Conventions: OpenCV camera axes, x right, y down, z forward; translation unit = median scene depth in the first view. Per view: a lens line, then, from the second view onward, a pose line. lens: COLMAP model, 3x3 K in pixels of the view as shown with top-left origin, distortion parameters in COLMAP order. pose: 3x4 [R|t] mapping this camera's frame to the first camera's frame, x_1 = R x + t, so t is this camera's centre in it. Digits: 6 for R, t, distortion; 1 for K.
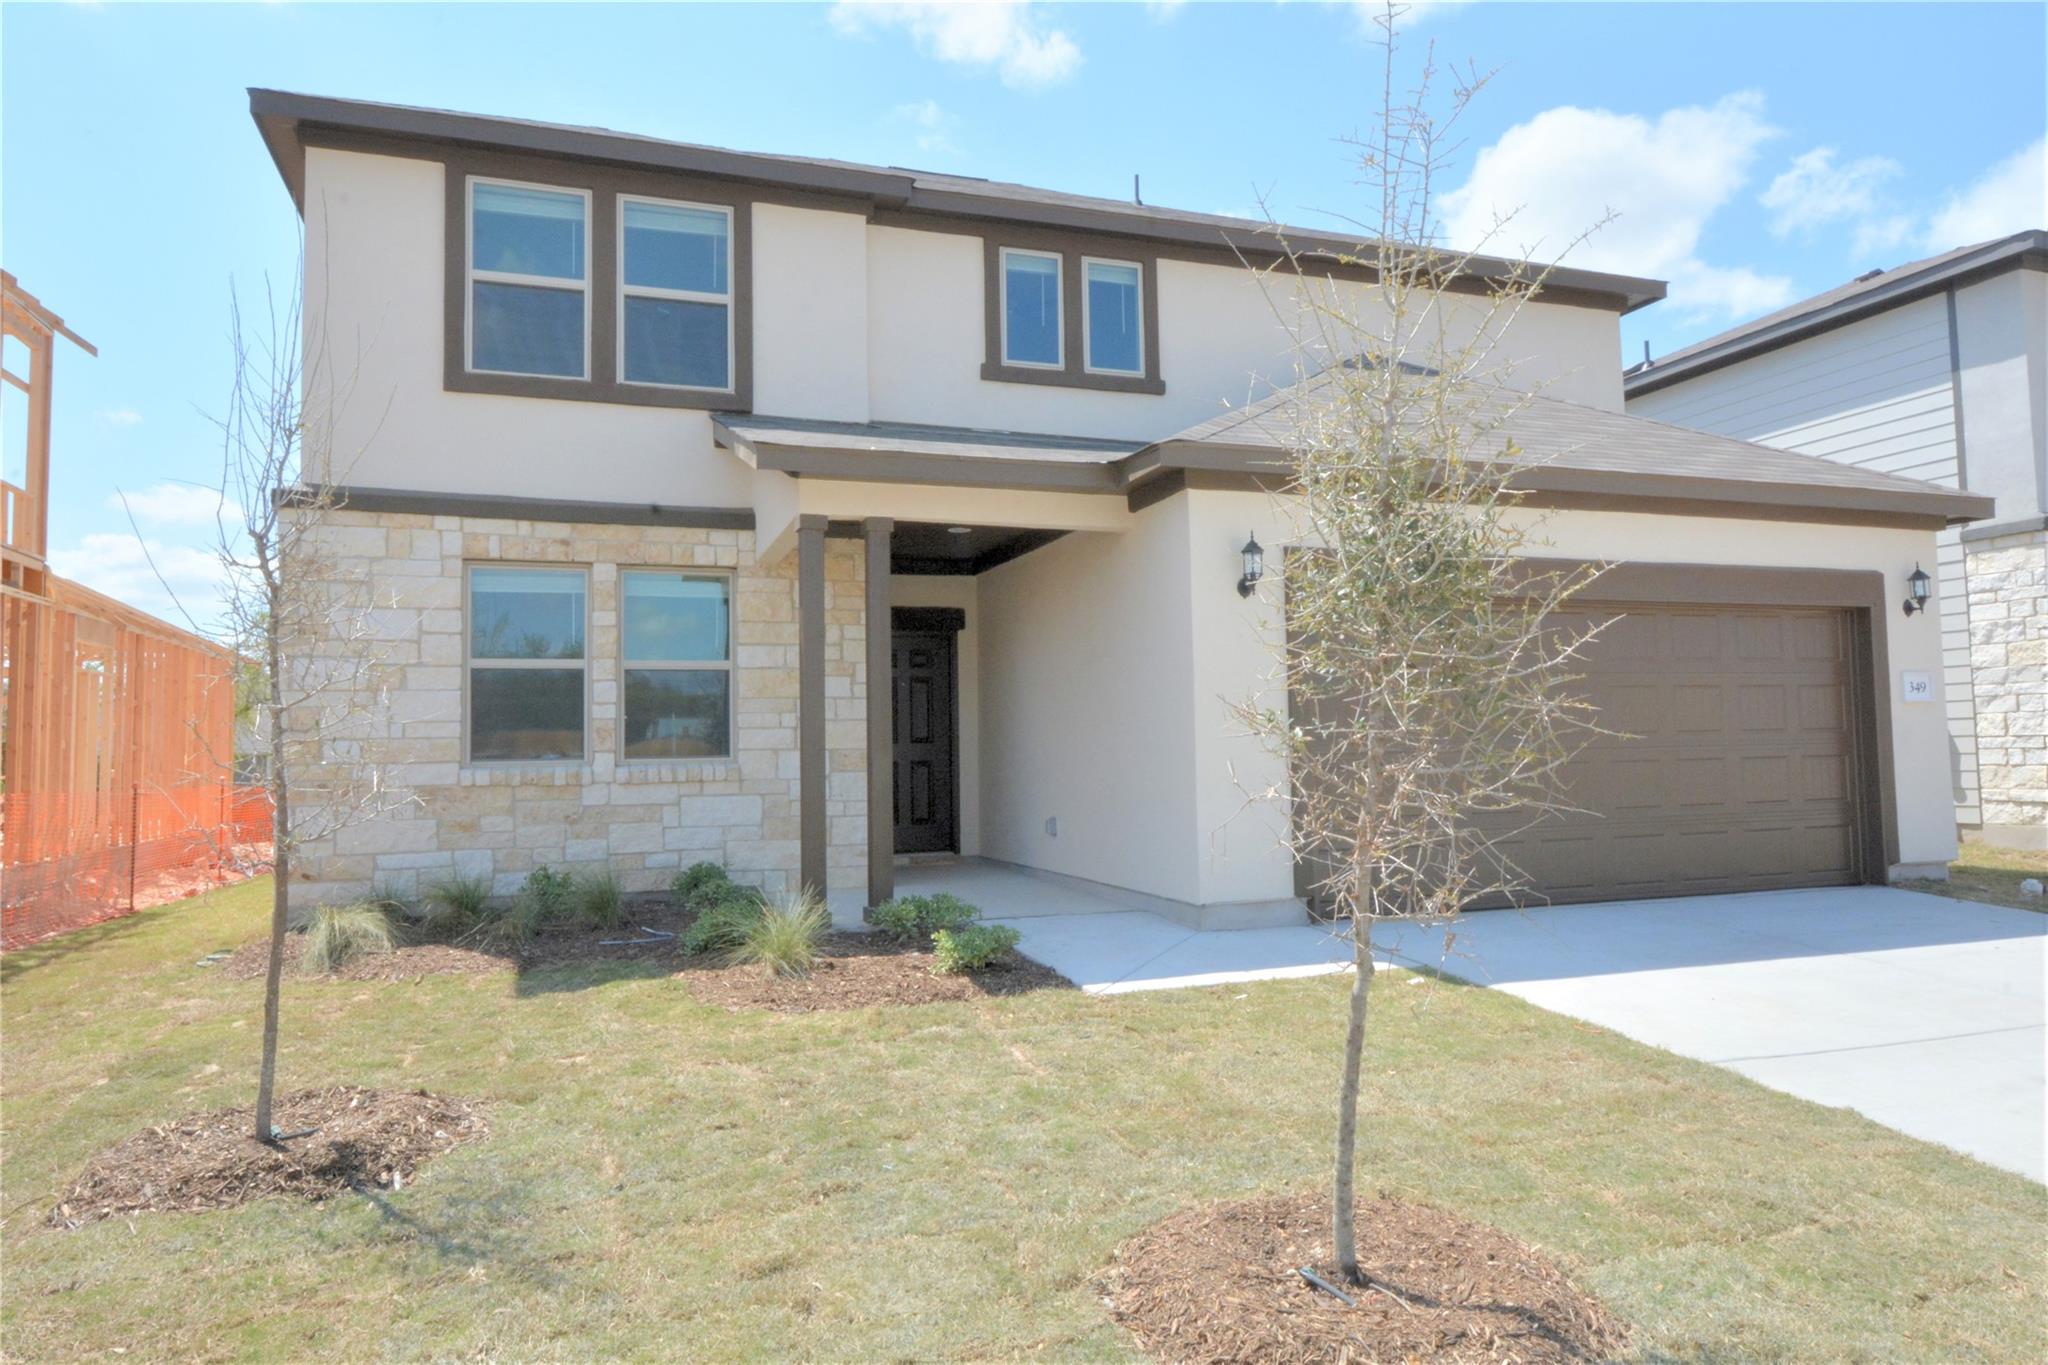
lens RADIAL K [[1309.5, 0, 1024.0], [0, 1309.5, 682.5], [0, 0, 1]] dist [-0.000647, -0.003180]
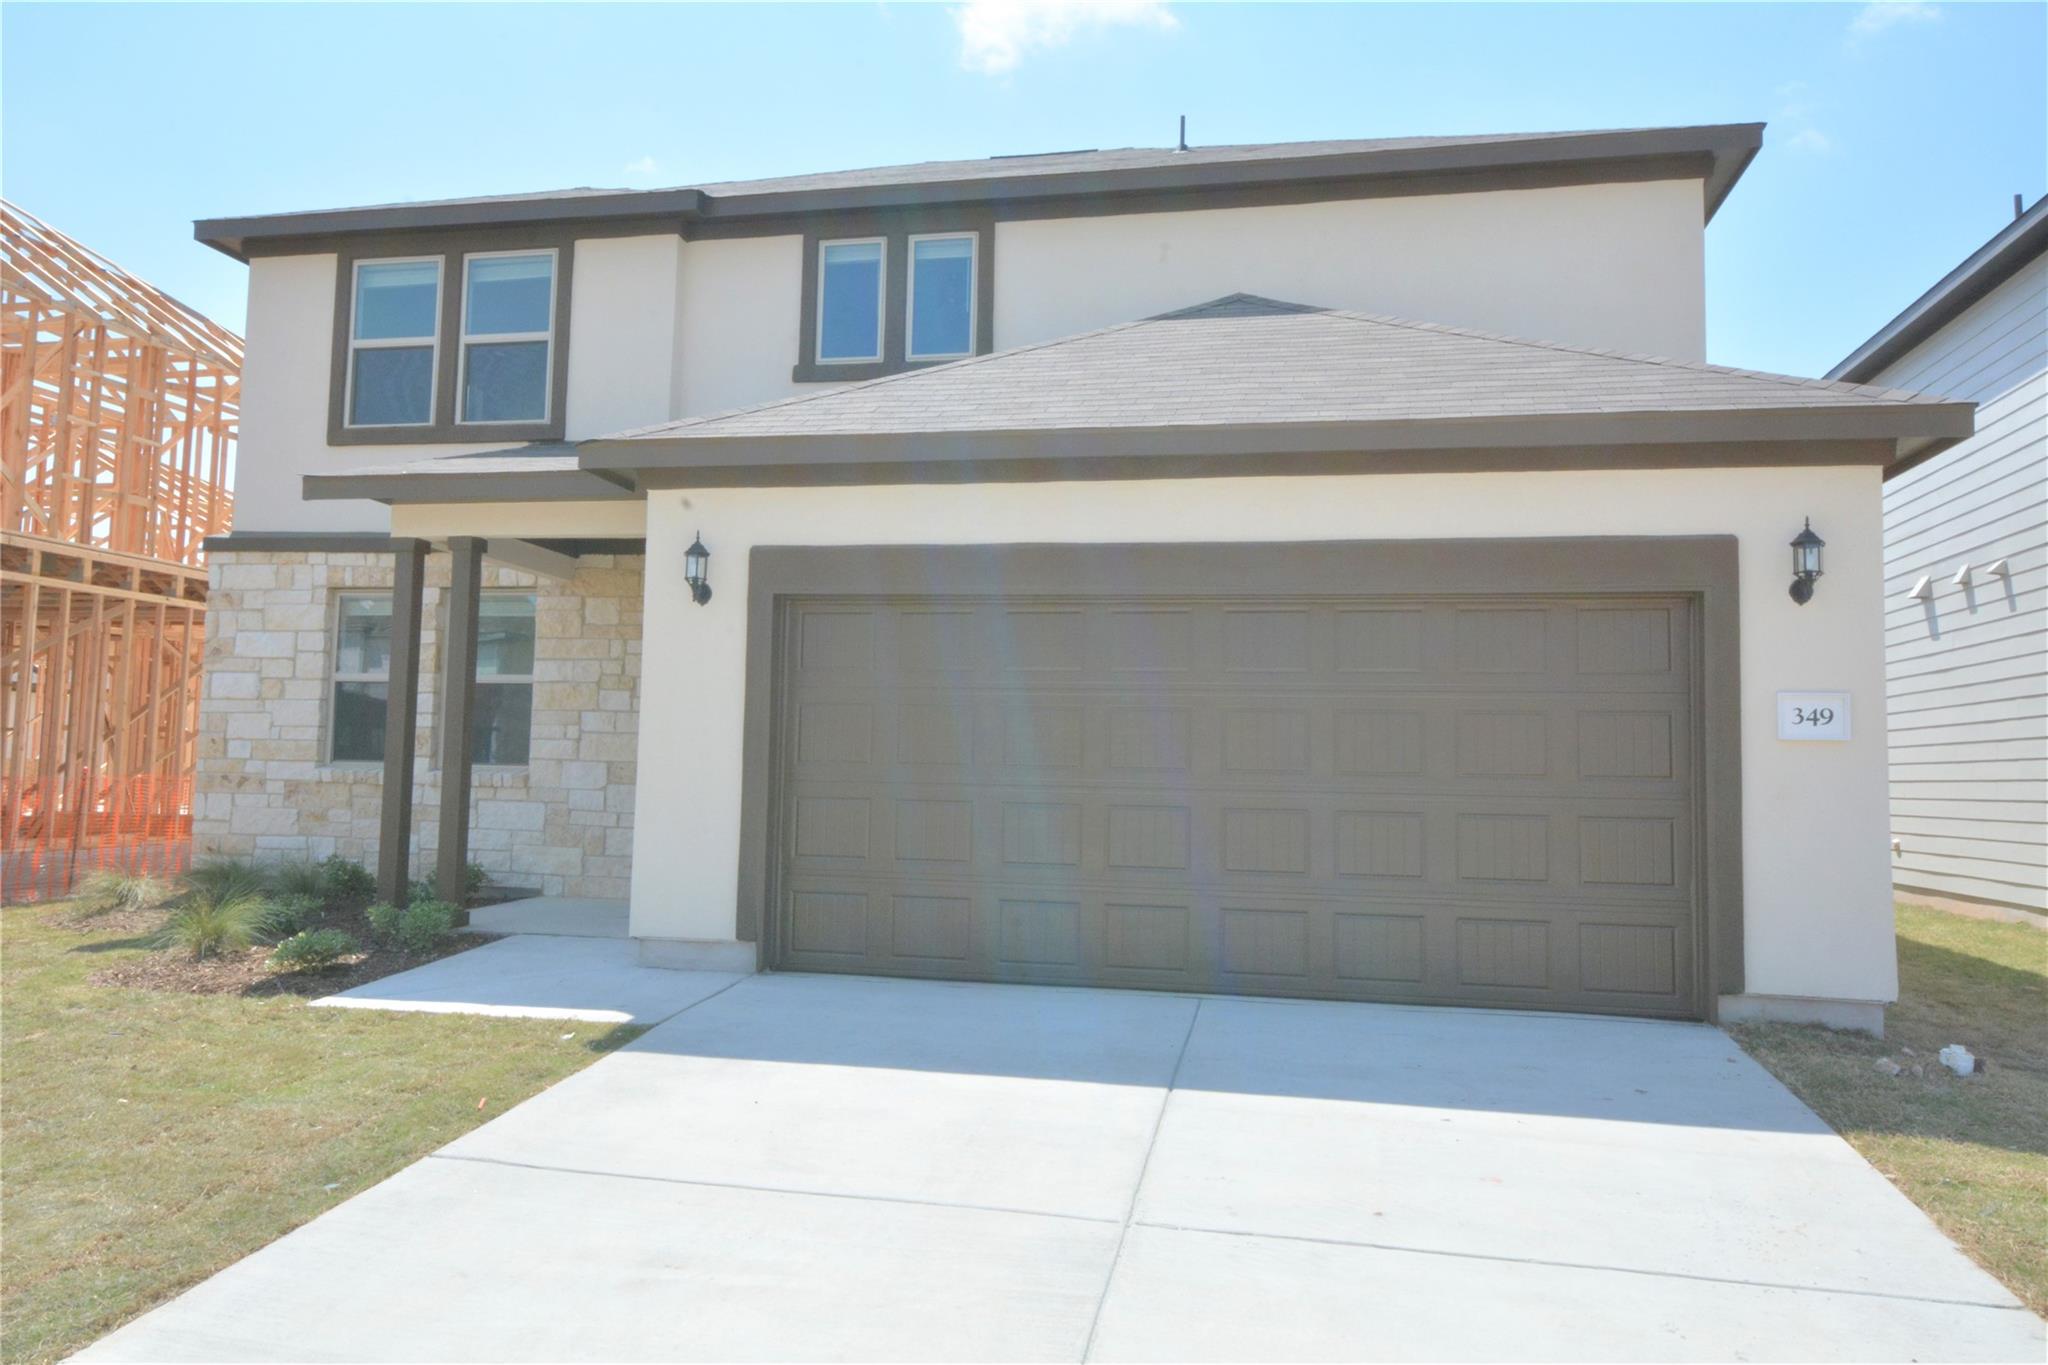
lens RADIAL K [[1394.7, 0, 1024.7], [0, 1394.7, 677.8], [0, 0, 1]] dist [-0.004039, 0.002614]
pose [[0.858450, 0.001152, -0.512895, 0.708732], [-0.009803, 0.999852, -0.014162, -0.002186], [0.512803, 0.017185, 0.858334, 0.236915]]
